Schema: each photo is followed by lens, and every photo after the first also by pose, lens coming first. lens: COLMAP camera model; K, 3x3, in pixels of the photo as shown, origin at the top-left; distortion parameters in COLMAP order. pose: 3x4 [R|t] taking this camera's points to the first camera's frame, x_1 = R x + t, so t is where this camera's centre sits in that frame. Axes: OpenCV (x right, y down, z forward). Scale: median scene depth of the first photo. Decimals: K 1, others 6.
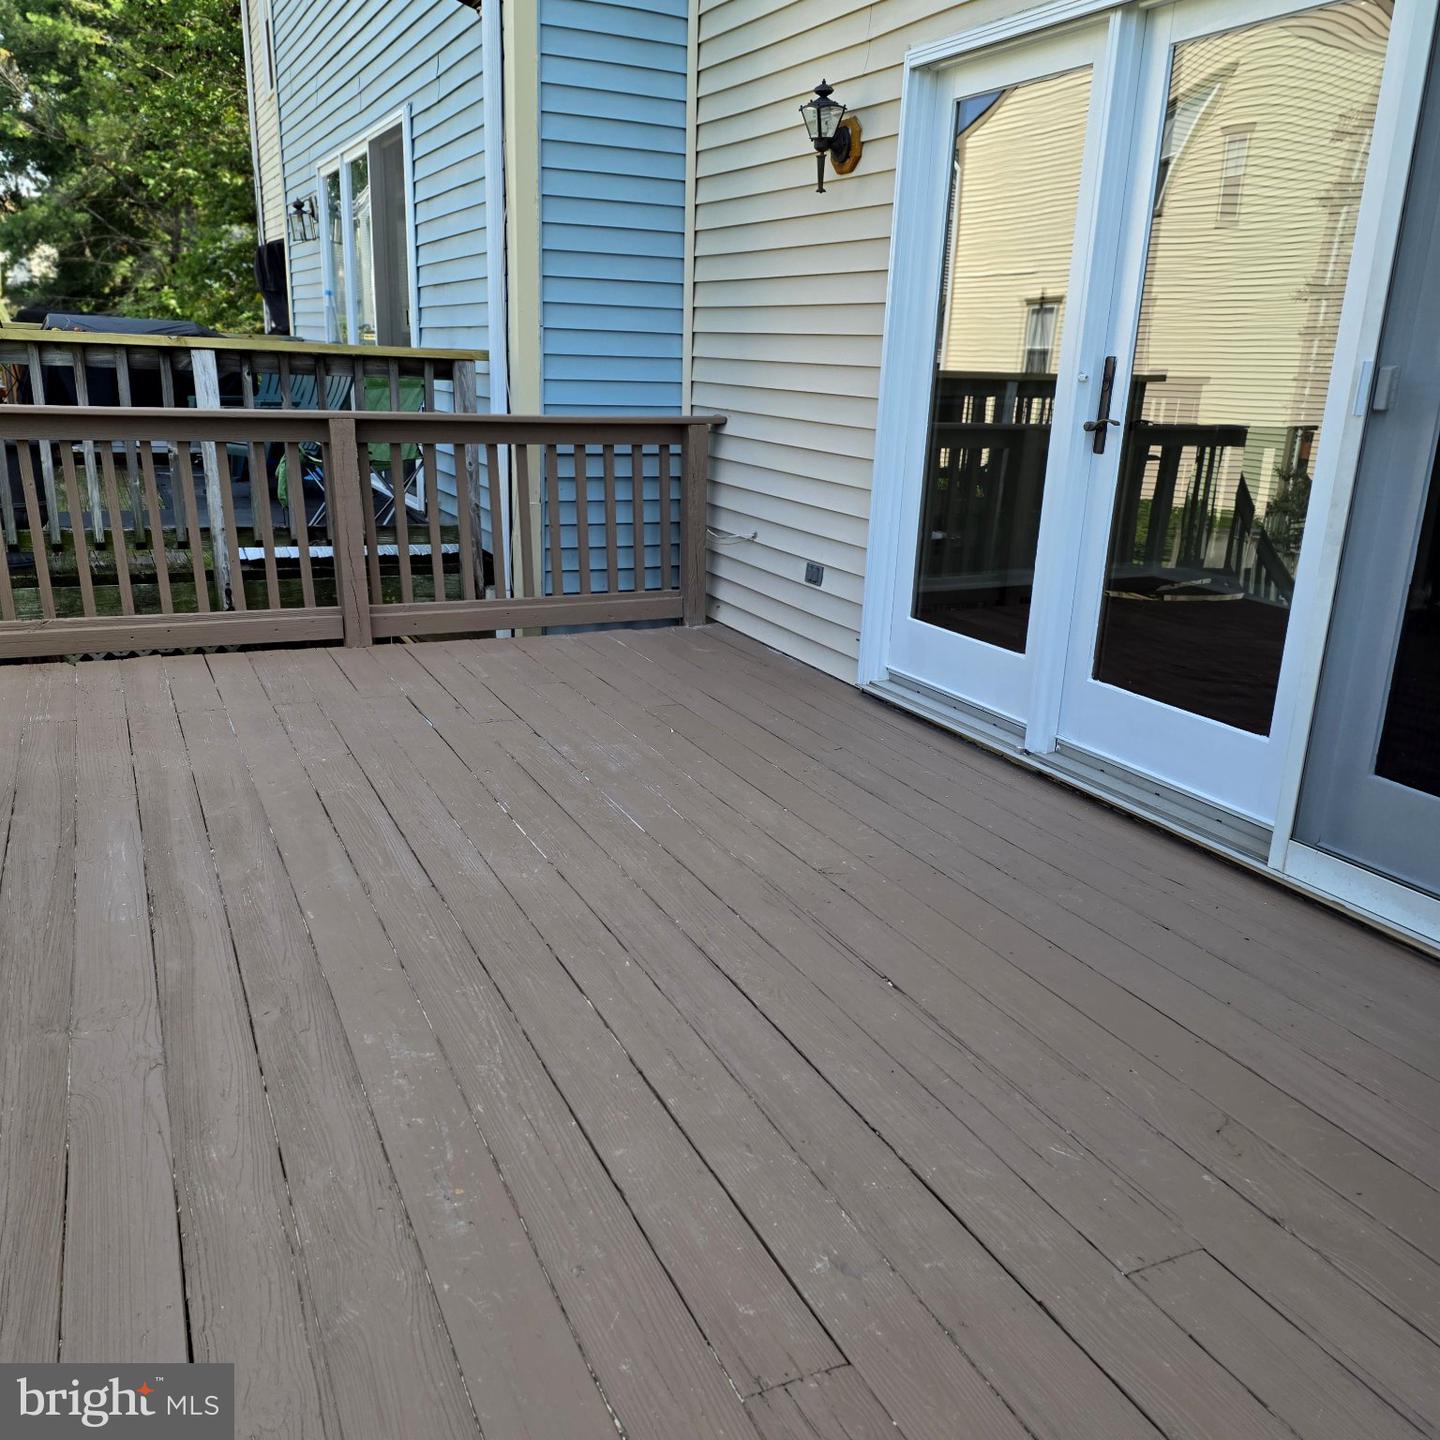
lens RADIAL K [[1271.1, 0, 711.9], [0, 1271.1, 715.0], [0, 0, 1]] dist [0.112153, -0.119707]
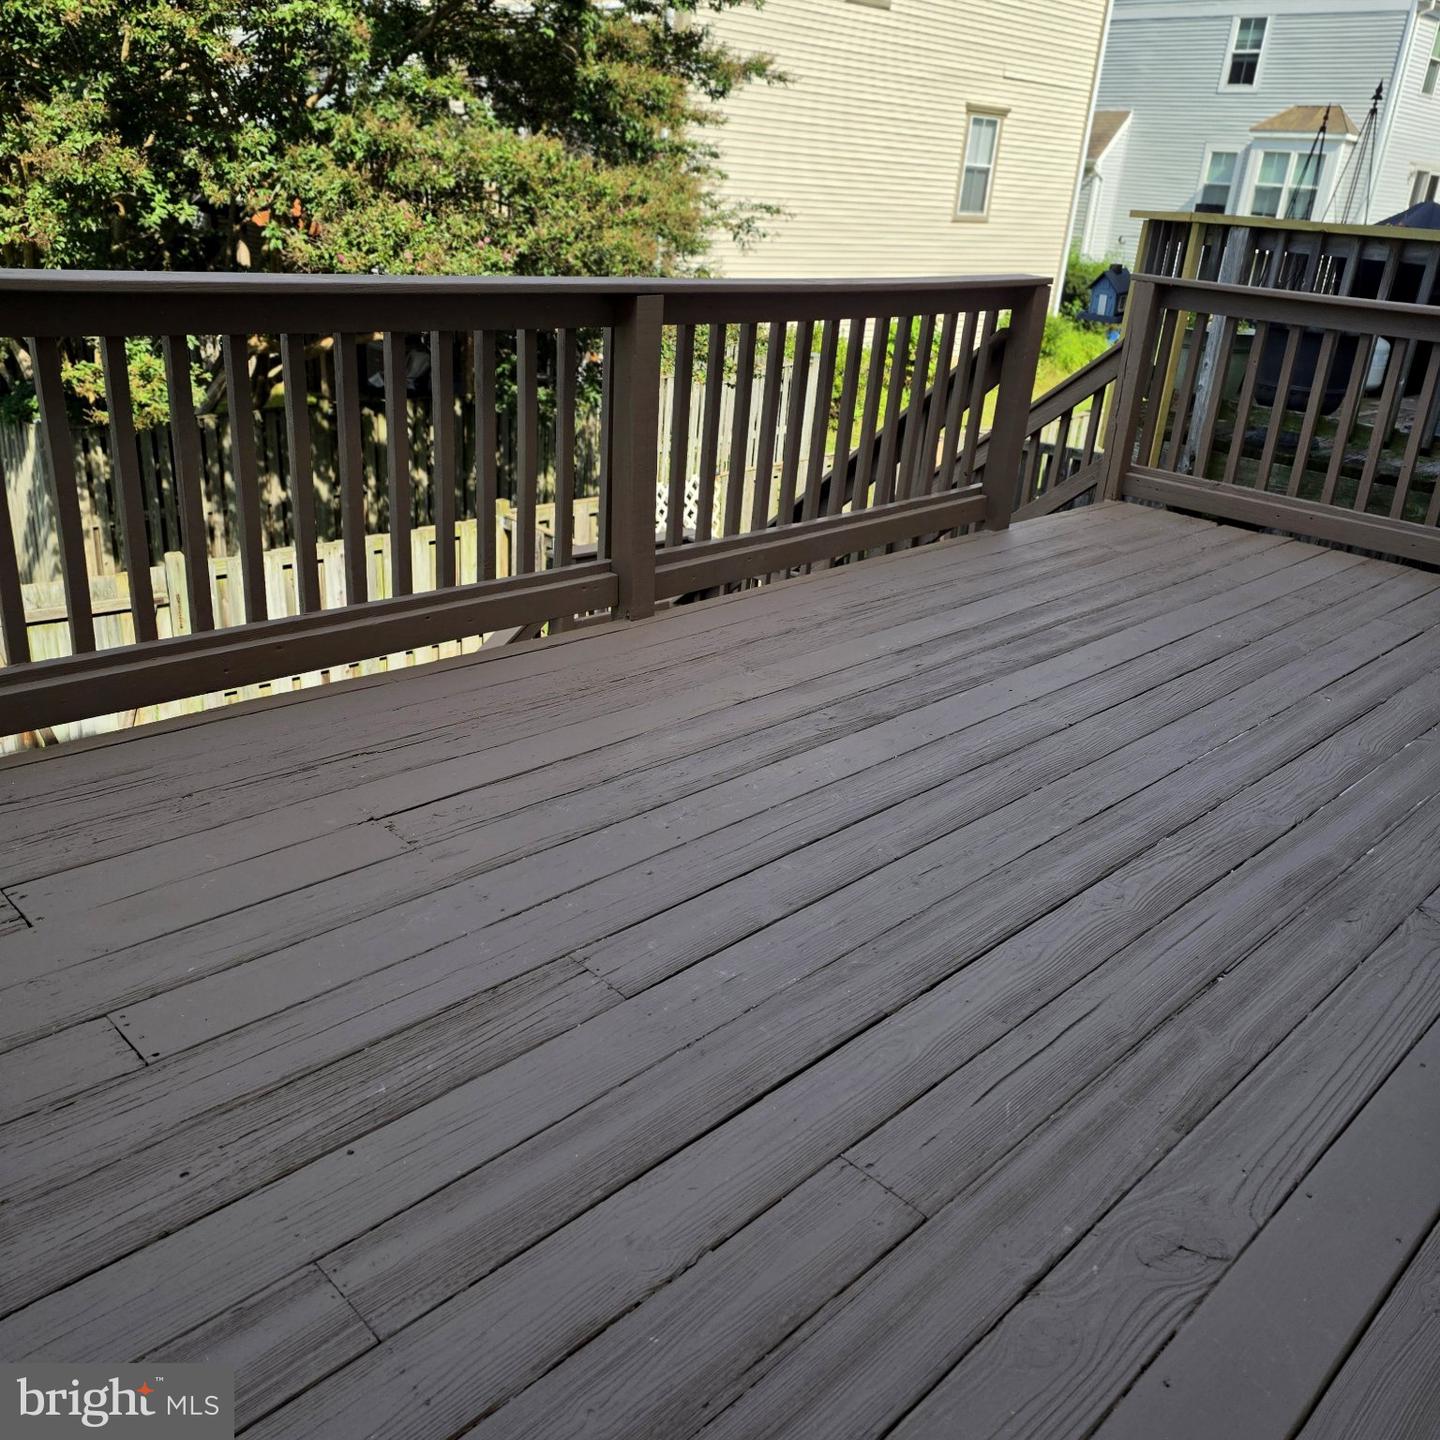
lens RADIAL K [[1271.1, 0, 711.9], [0, 1271.1, 715.0], [0, 0, 1]] dist [0.112153, -0.119707]
pose [[0.345088, 0.355850, -0.868496, 0.651084], [-0.314471, 0.915691, 0.250236, -0.053360], [0.884320, 0.186763, 0.427899, 0.281744]]
